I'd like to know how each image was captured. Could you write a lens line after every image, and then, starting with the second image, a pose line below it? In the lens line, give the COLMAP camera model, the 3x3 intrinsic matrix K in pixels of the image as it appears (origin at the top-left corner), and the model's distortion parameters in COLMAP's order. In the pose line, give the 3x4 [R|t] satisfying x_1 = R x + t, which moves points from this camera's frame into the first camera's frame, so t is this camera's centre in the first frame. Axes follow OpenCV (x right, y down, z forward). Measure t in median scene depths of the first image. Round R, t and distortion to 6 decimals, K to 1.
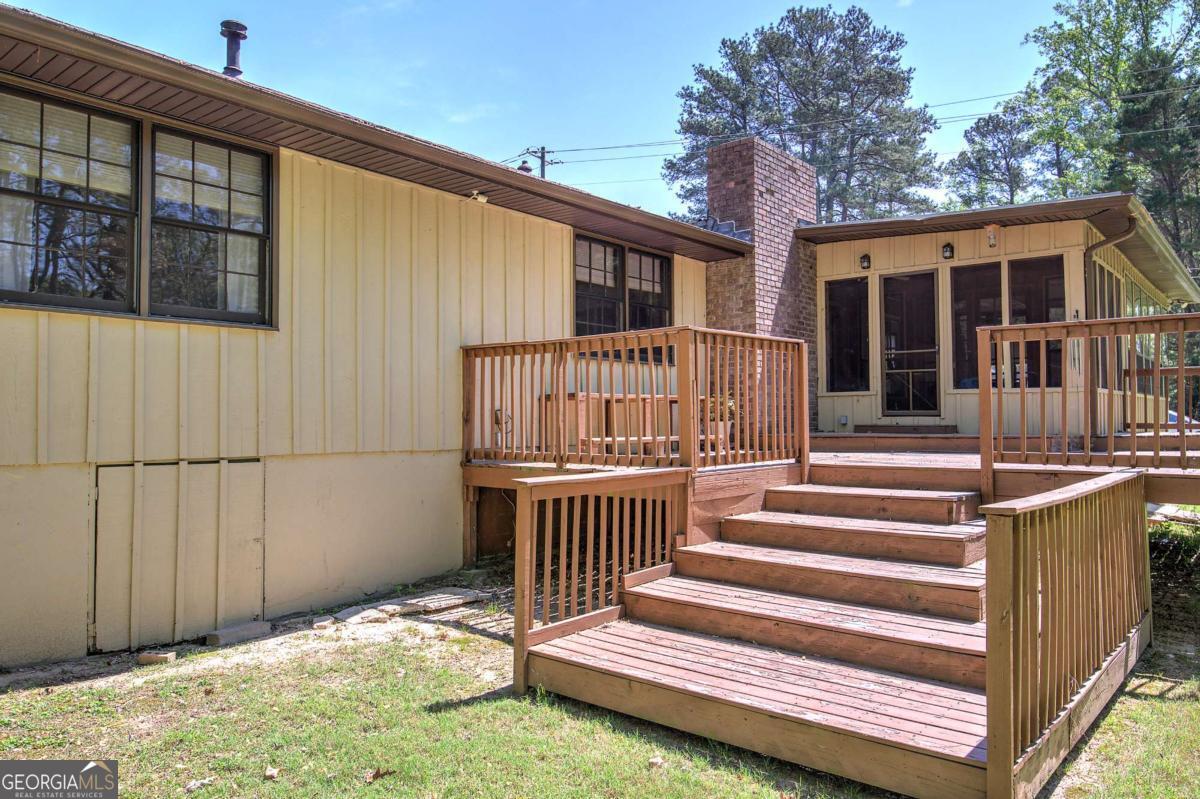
lens RADIAL K [[823.6, 0, 603.2], [0, 823.6, 398.7], [0, 0, 1]] dist [0.010539, -0.000150]
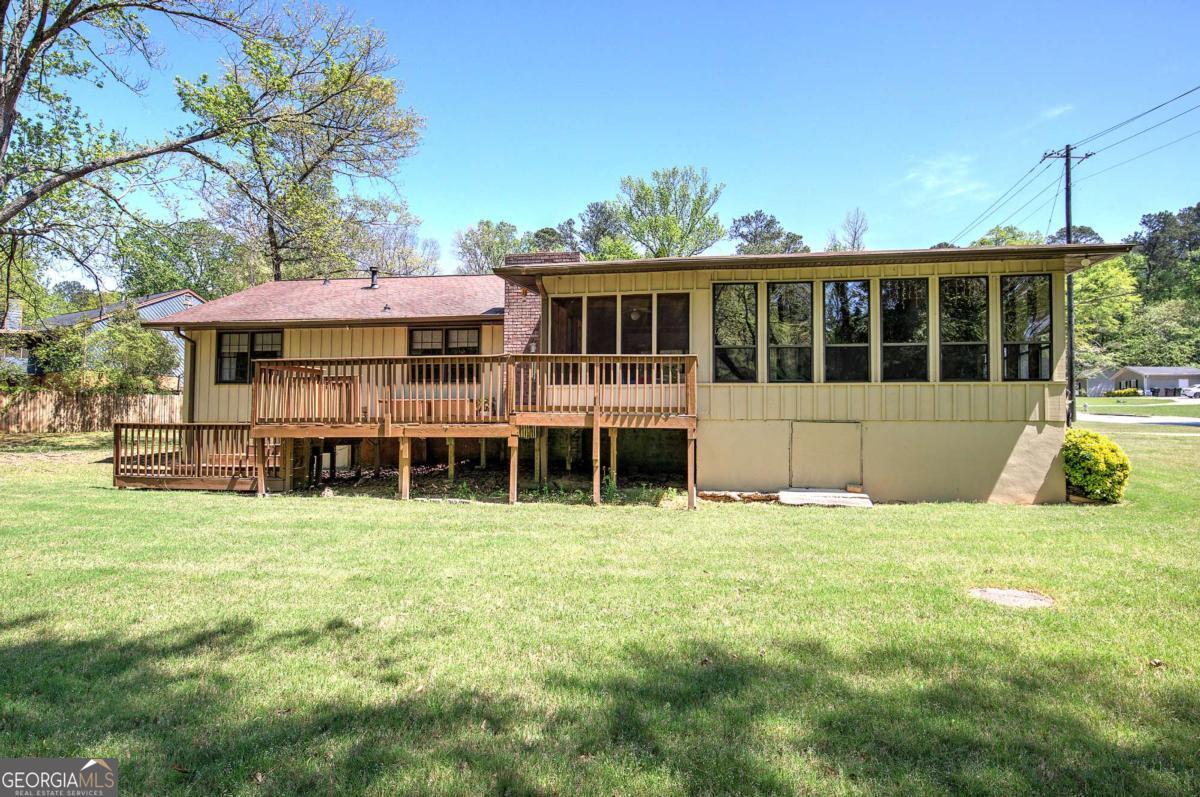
lens RADIAL K [[730.7, 0, 620.3], [0, 730.7, 412.3], [0, 0, 1]] dist [0.006226, -0.003392]
pose [[0.517401, -0.015172, -0.855609, 1.572512], [0.018030, 0.999814, -0.006826, 0.042010], [0.855553, -0.011895, 0.517578, 0.356199]]
